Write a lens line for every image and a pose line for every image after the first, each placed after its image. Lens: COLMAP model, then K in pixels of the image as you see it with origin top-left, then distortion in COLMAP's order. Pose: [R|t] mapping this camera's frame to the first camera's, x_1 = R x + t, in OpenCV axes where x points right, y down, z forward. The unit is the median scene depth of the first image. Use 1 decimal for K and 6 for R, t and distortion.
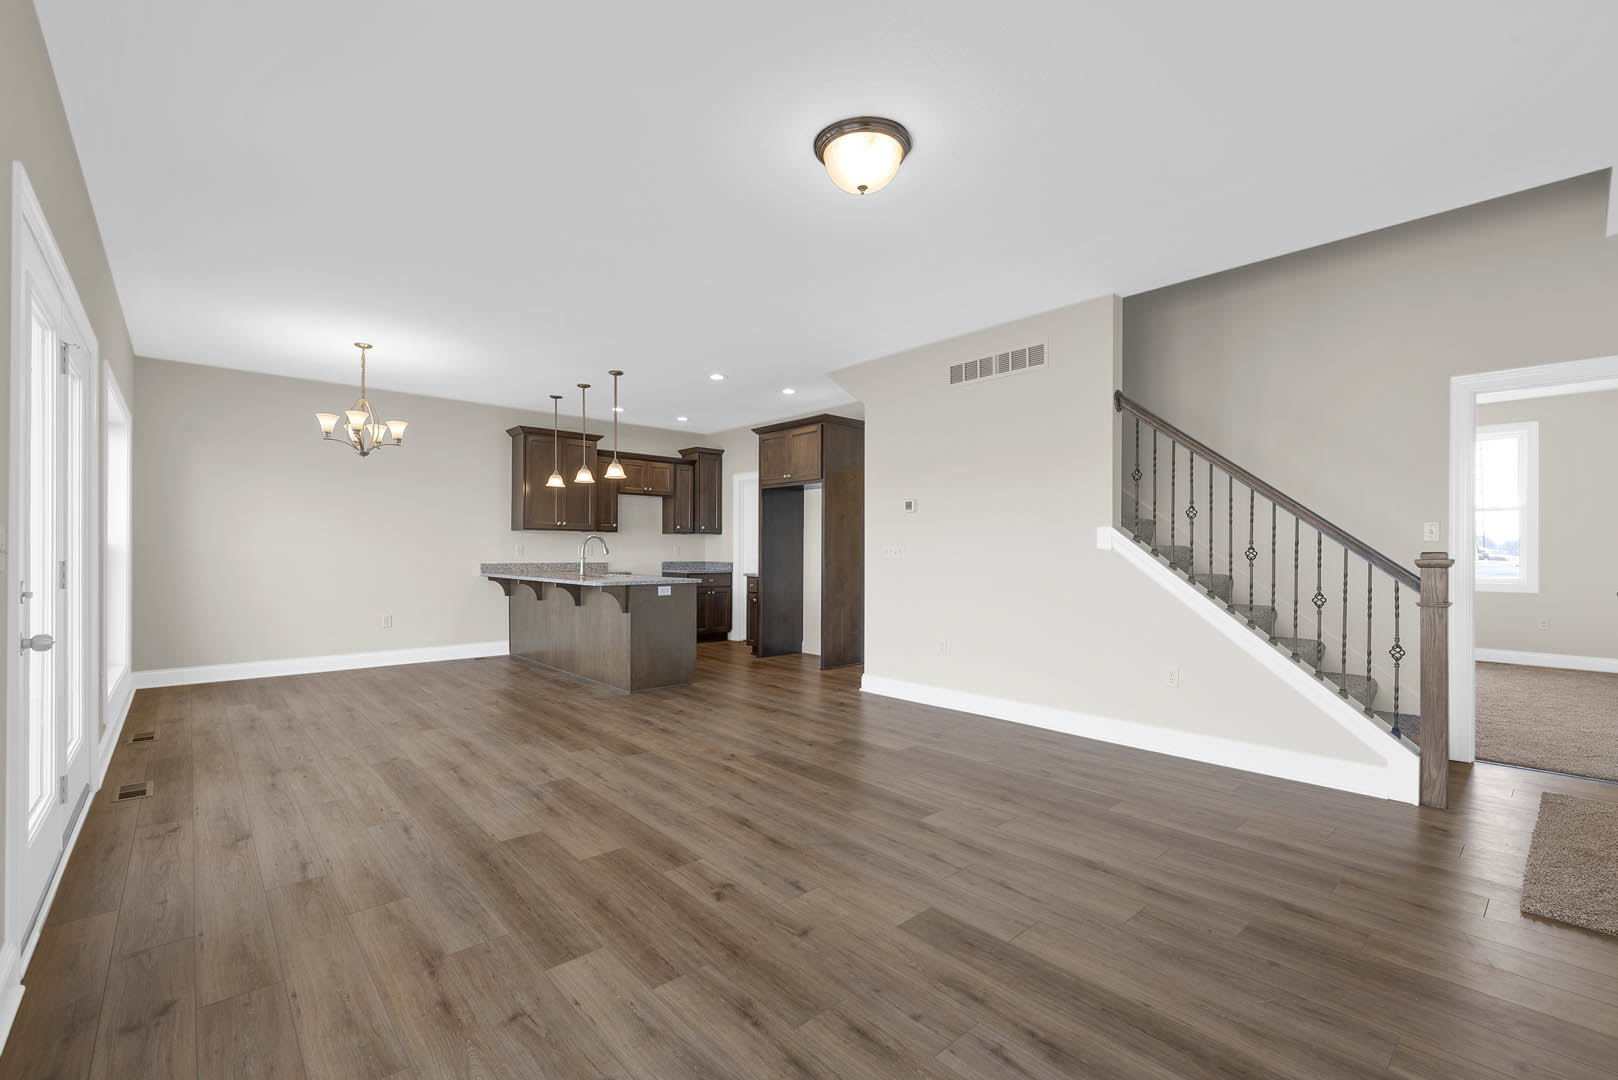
lens RADIAL K [[692.9, 0, 802.5], [0, 692.9, 547.8], [0, 0, 1]] dist [-0.002030, -0.000065]
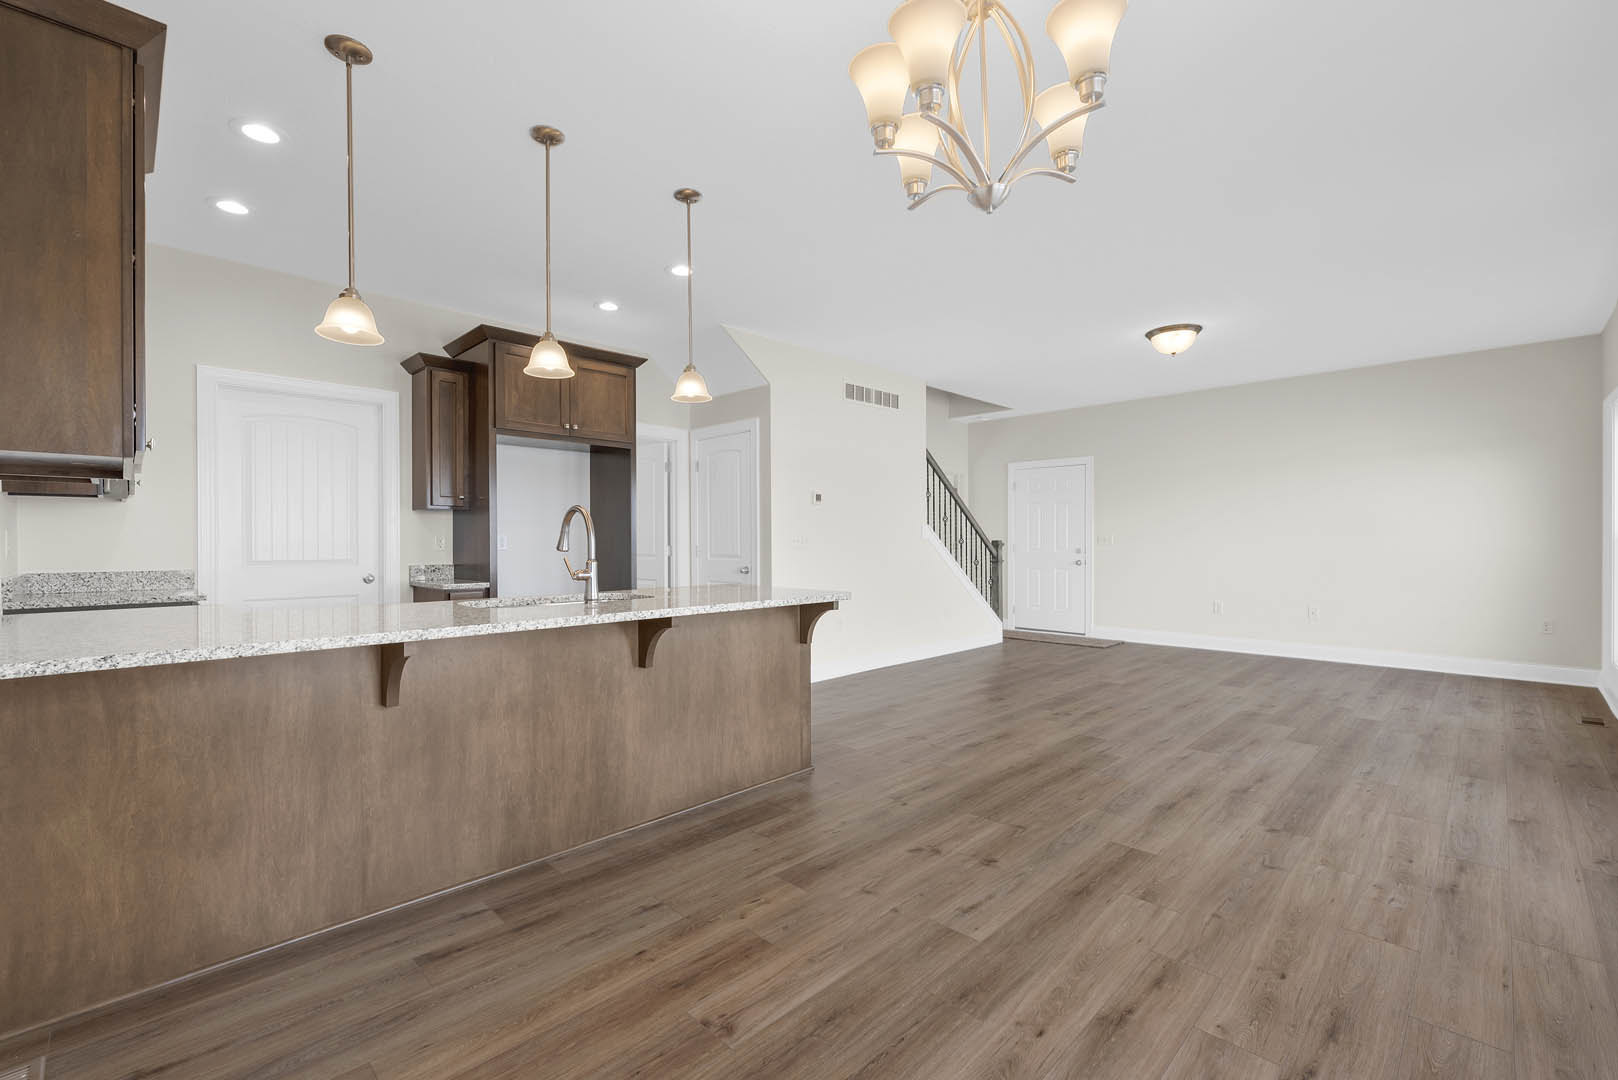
lens RADIAL K [[692.9, 0, 802.5], [0, 692.9, 547.8], [0, 0, 1]] dist [-0.002030, -0.000065]
pose [[-0.057216, -0.011341, 0.998297, -0.905060], [-0.001500, 0.999935, 0.011274, 0.003237], [-0.998361, -0.000853, -0.057229, 1.085439]]
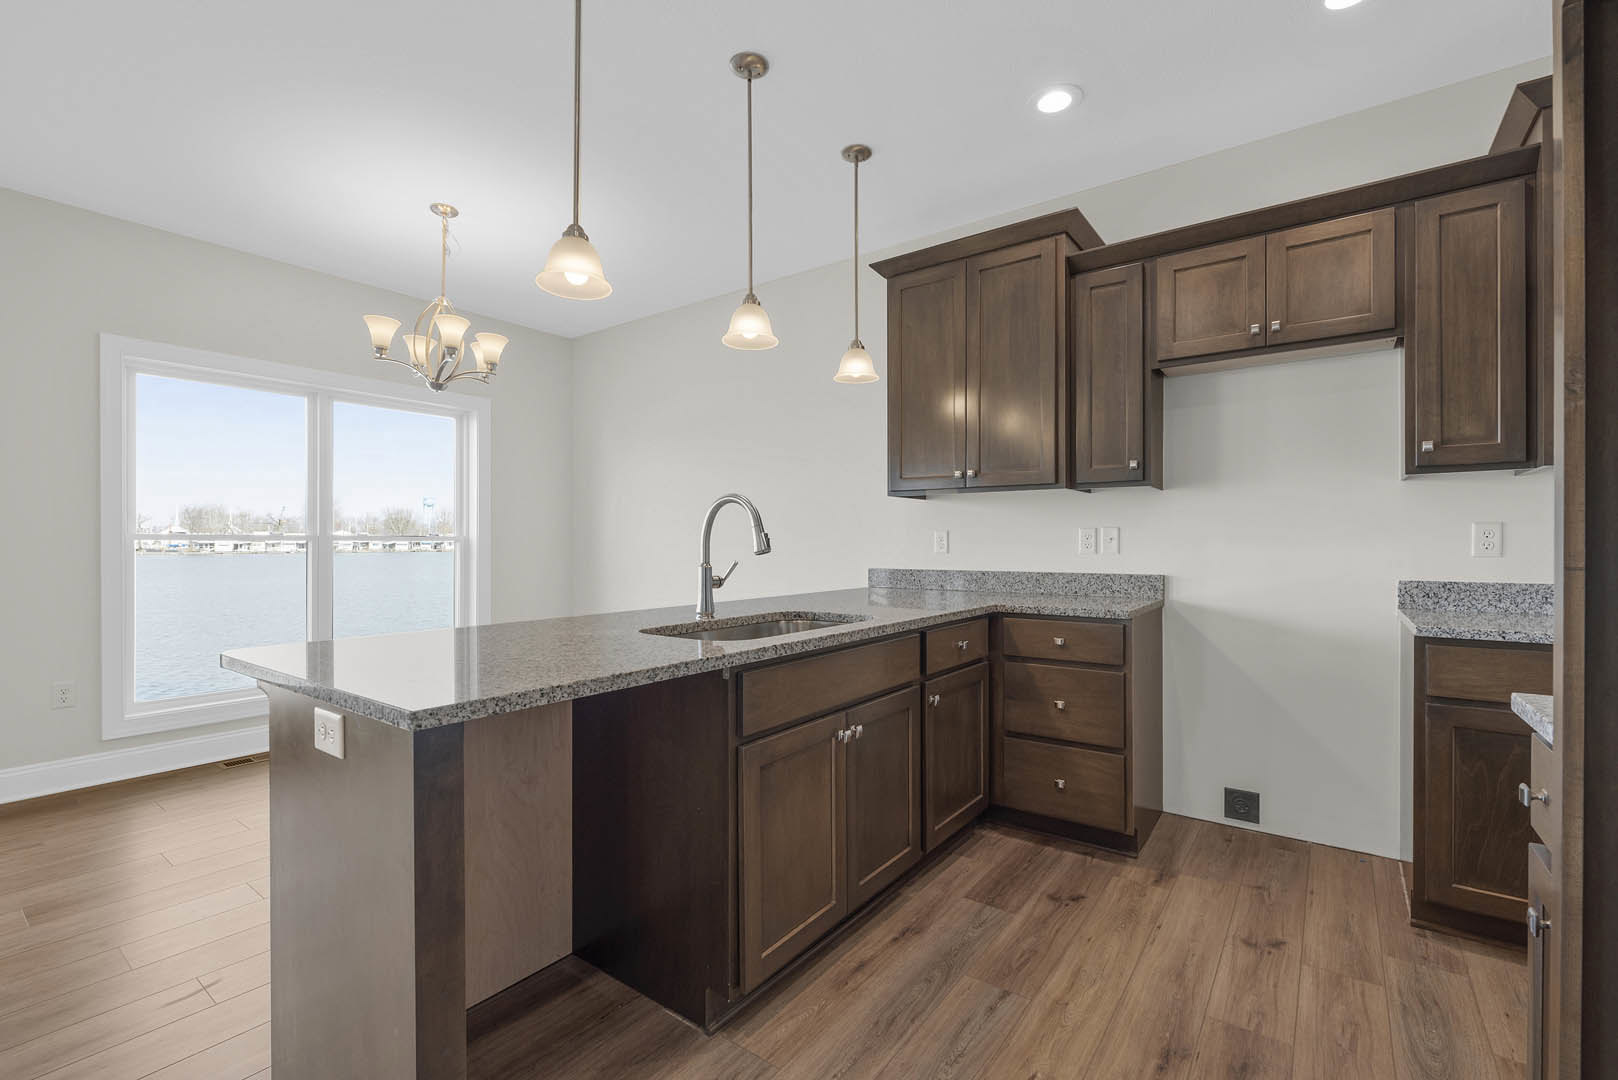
lens RADIAL K [[707.3, 0, 803.4], [0, 707.3, 542.7], [0, 0, 1]] dist [-0.001649, -0.000274]
pose [[0.199129, -0.003716, -0.979966, 0.044724], [0.007501, 0.999969, -0.002268, 0.006650], [0.979945, -0.006899, 0.199151, 1.185688]]
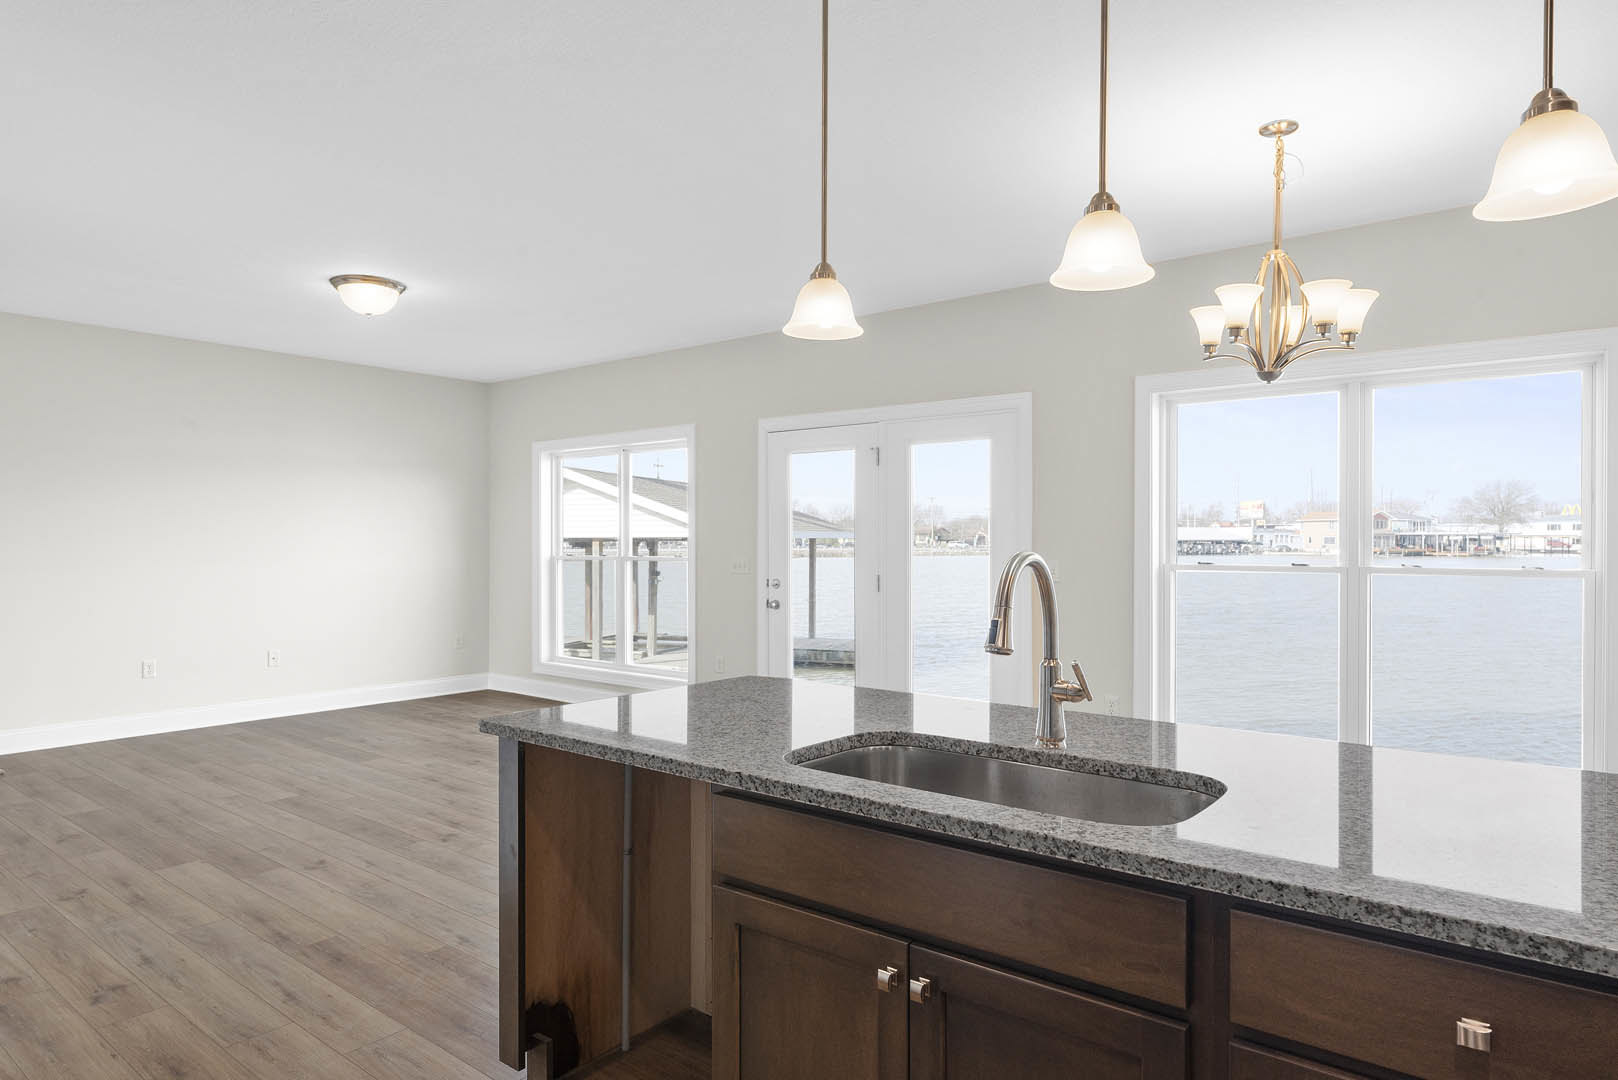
lens RADIAL K [[967.8, 0, 805.5], [0, 967.8, 540.4], [0, 0, 1]] dist [0.001333, -0.000642]
pose [[-0.985922, -0.002113, -0.167193, -0.231822], [-0.001229, 0.999985, -0.005388, -0.025073], [0.167202, -0.005107, -0.985909, 1.559238]]
